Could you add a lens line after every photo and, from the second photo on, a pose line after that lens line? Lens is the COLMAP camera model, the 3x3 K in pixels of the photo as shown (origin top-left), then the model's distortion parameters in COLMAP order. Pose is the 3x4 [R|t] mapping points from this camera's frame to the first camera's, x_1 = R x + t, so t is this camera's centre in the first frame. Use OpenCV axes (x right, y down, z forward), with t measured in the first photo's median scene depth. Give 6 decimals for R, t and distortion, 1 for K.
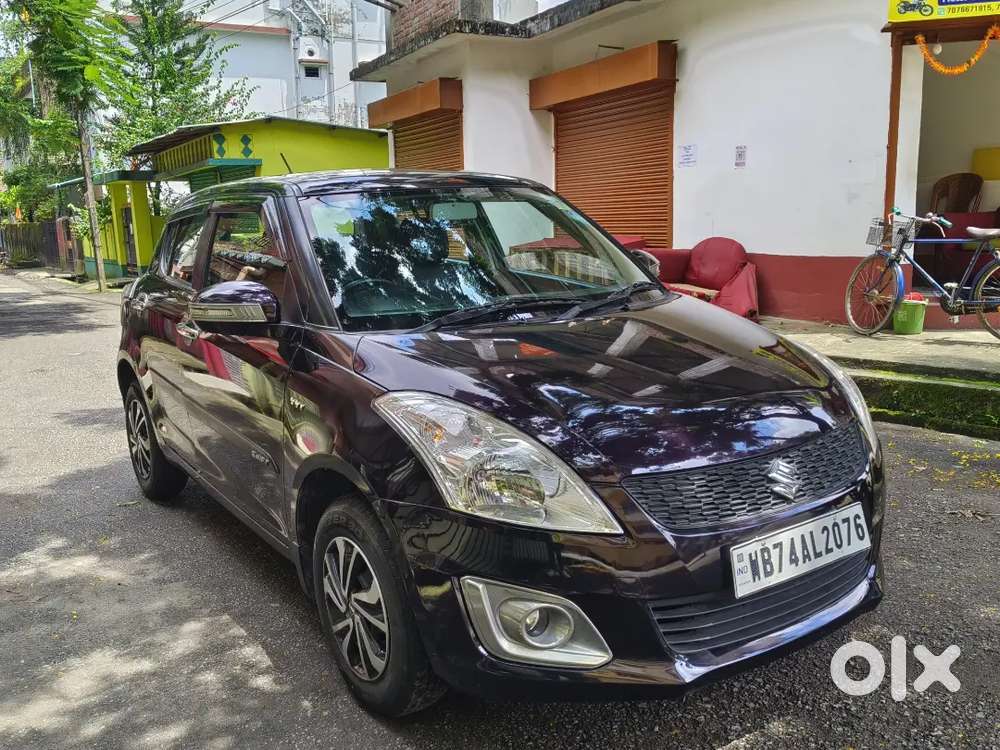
lens RADIAL K [[891.3, 0, 492.8], [0, 891.3, 372.1], [0, 0, 1]] dist [0.102838, -0.137850]
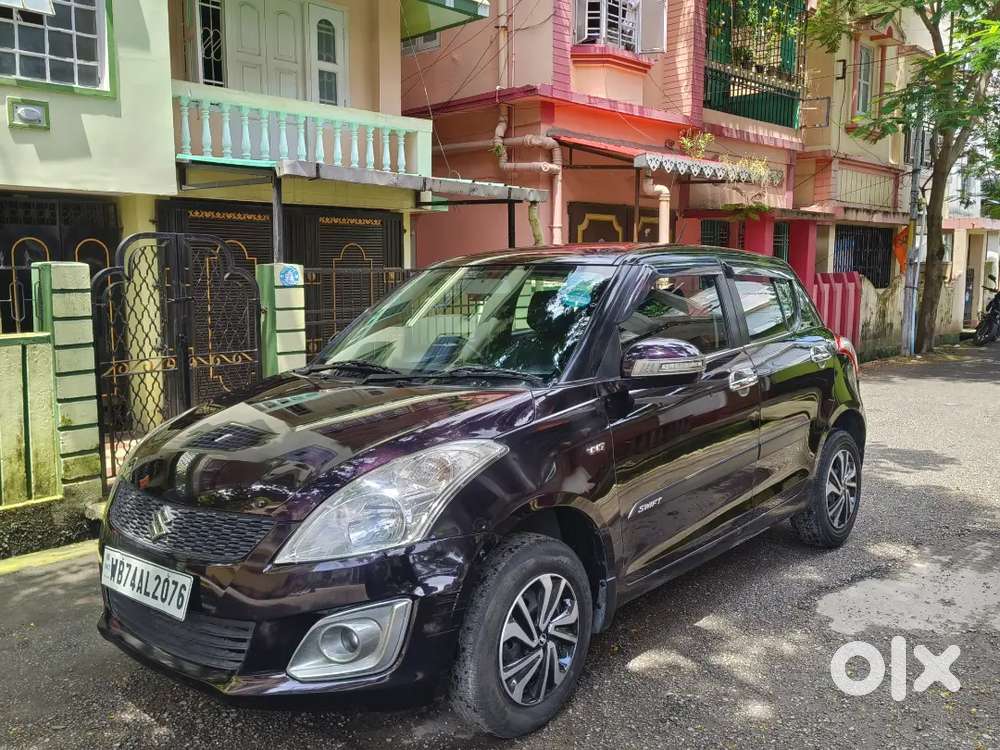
lens RADIAL K [[891.3, 0, 492.8], [0, 891.3, 372.1], [0, 0, 1]] dist [0.102838, -0.137850]
pose [[0.252117, 0.138956, -0.957668, 1.169121], [-0.173247, 0.980129, 0.096606, -0.203932], [0.952062, 0.141557, 0.271181, 0.798928]]
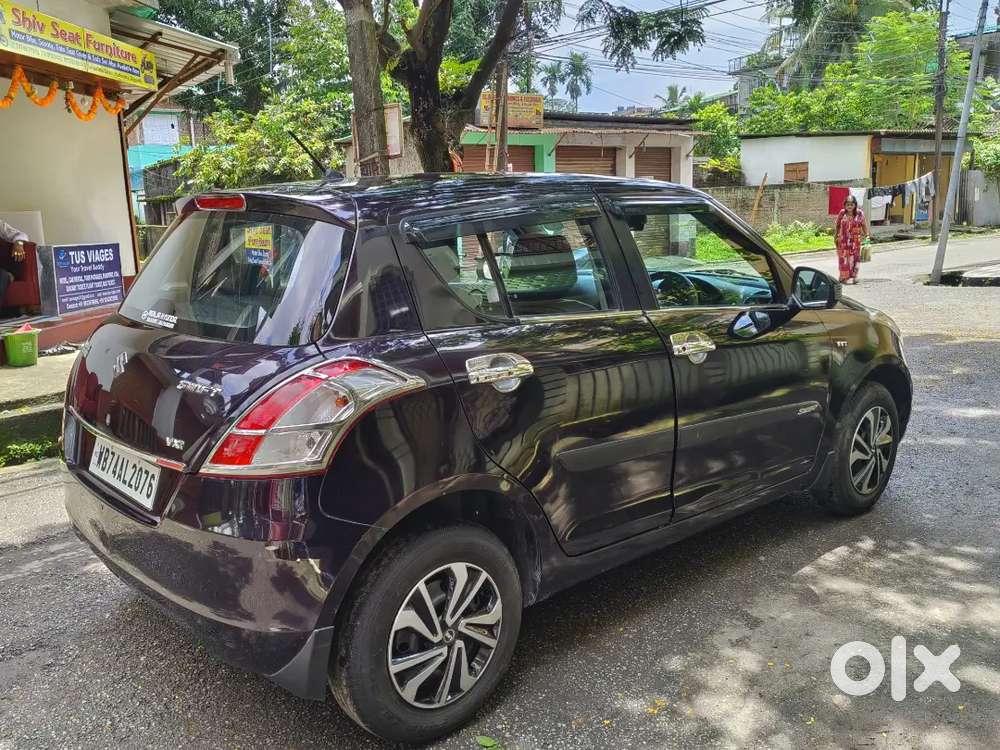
lens RADIAL K [[864.9, 0, 471.0], [0, 864.9, 379.5], [0, 0, 1]] dist [0.098992, -0.128612]
pose [[-0.119969, -0.162900, 0.979322, -1.327176], [0.208763, 0.960251, 0.185301, -0.254896], [-0.970580, 0.226677, -0.081193, 1.492422]]
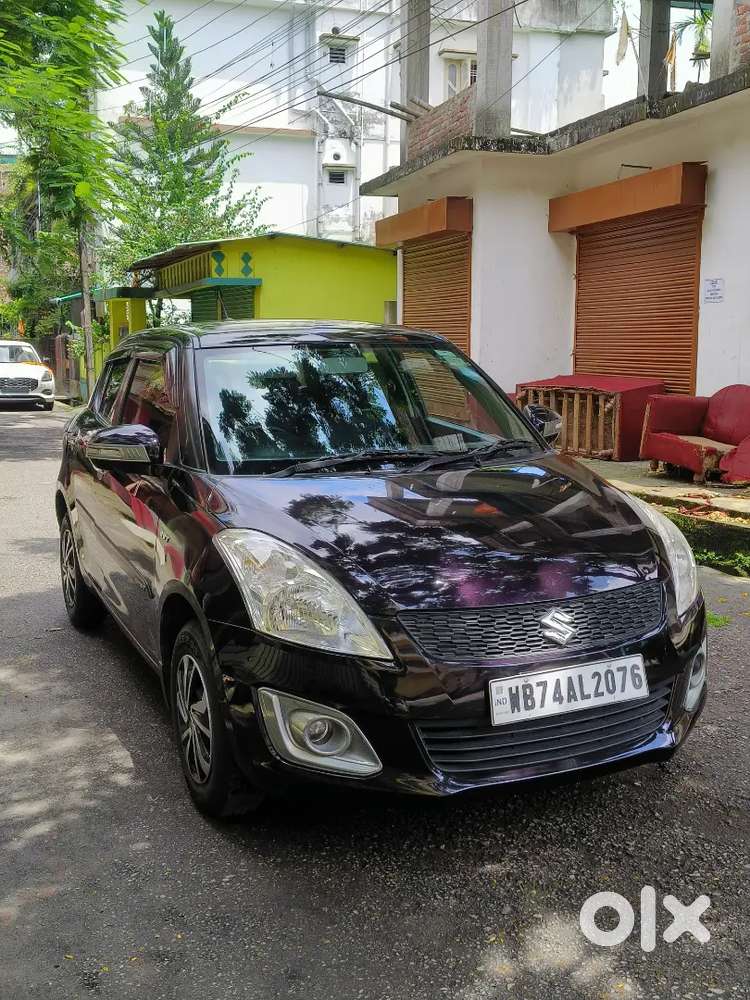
lens RADIAL K [[1087.7, 0, 377.4], [0, 1087.7, 473.1], [0, 0, 1]] dist [-0.014236, 0.260955]
pose [[0.985727, 0.047420, -0.161535, 0.232631], [-0.055145, 0.997522, -0.043682, 0.001502], [0.159063, 0.051967, 0.985900, -0.272190]]
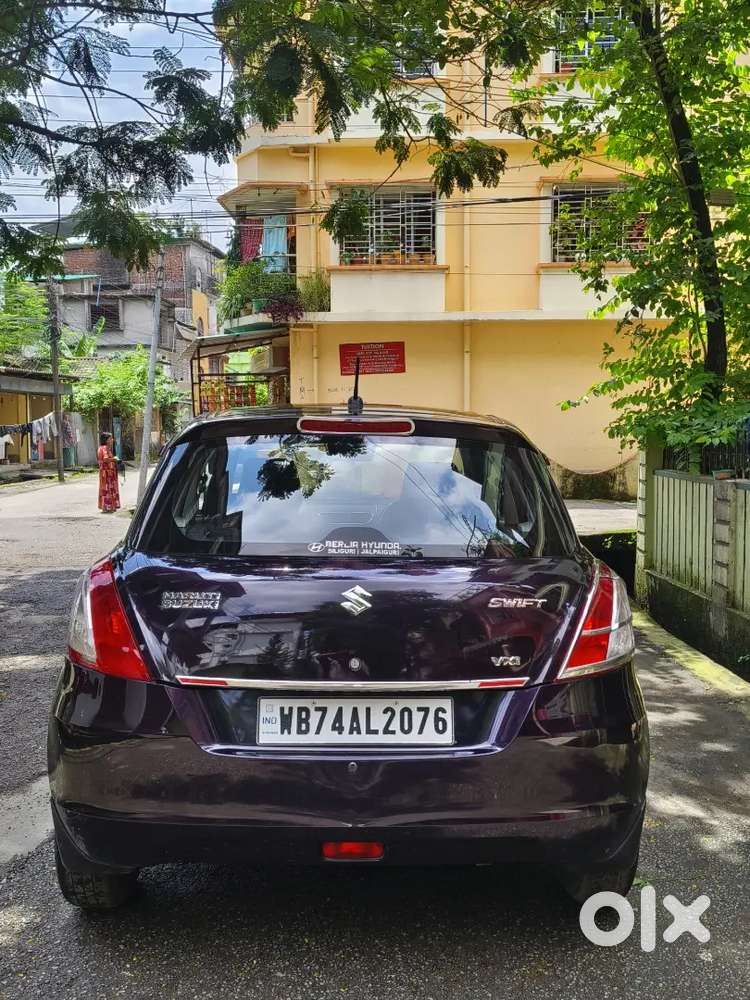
lens RADIAL K [[971.6, 0, 379.1], [0, 971.6, 497.7], [0, 0, 1]] dist [0.050008, -0.027107]
pose [[-0.850168, -0.008509, 0.526443, -0.916981], [0.117248, 0.971703, 0.205053, -0.439356], [-0.513291, 0.236054, -0.825112, 2.412066]]
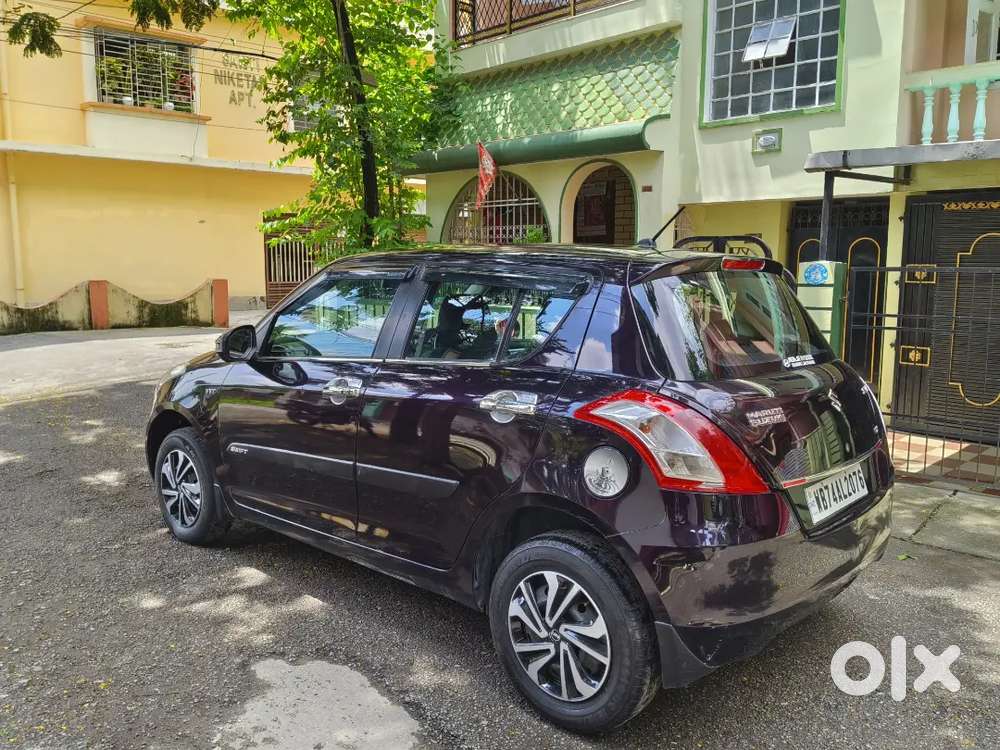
lens RADIAL K [[797.6, 0, 485.9], [0, 797.6, 366.0], [0, 0, 1]] dist [0.078646, -0.097118]
pose [[-0.972210, 0.057283, -0.226993, 0.126191], [-0.014783, 0.952647, 0.303720, -0.487886], [0.233643, 0.298635, -0.925326, 2.482895]]
